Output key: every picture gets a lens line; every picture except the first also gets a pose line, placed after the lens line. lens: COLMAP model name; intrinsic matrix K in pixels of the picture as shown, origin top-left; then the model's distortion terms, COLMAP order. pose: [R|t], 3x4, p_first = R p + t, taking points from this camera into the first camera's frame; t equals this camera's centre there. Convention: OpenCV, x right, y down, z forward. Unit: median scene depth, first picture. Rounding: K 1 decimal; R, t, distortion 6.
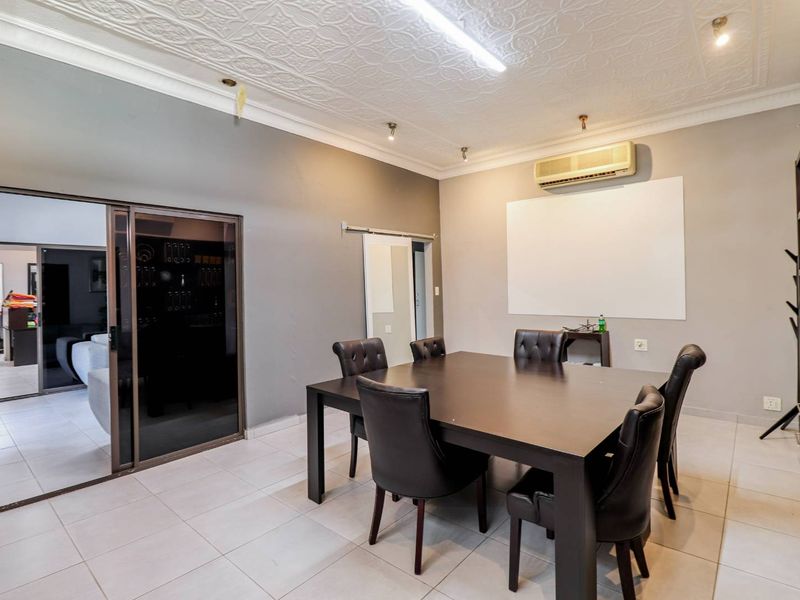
lens RADIAL K [[424.0, 0, 396.2], [0, 424.0, 295.5], [0, 0, 1]] dist [-0.001099, -0.000744]
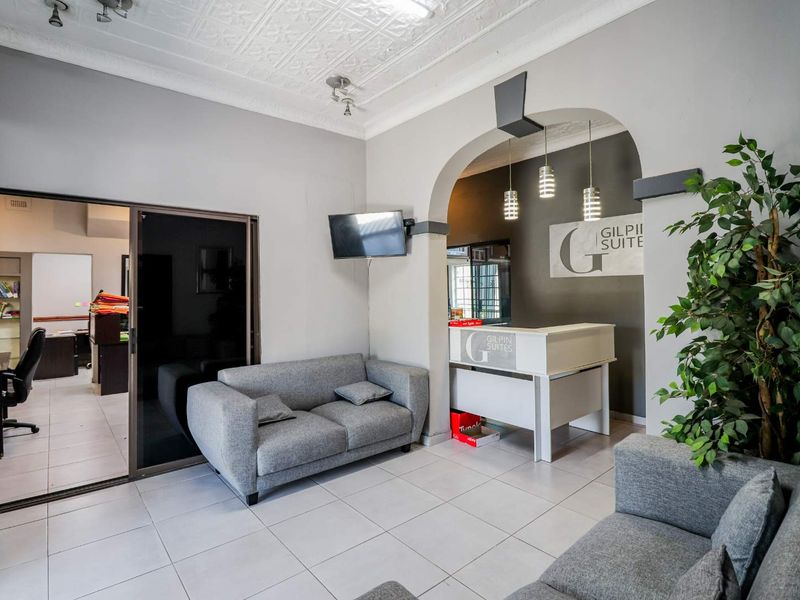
lens RADIAL K [[424.0, 0, 396.2], [0, 424.0, 295.5], [0, 0, 1]] dist [-0.001099, -0.000744]
pose [[0.988837, 0.006733, -0.148851, -0.278014], [-0.008472, 0.999903, -0.011052, 0.001557], [0.148762, 0.012189, 0.988798, 0.333219]]
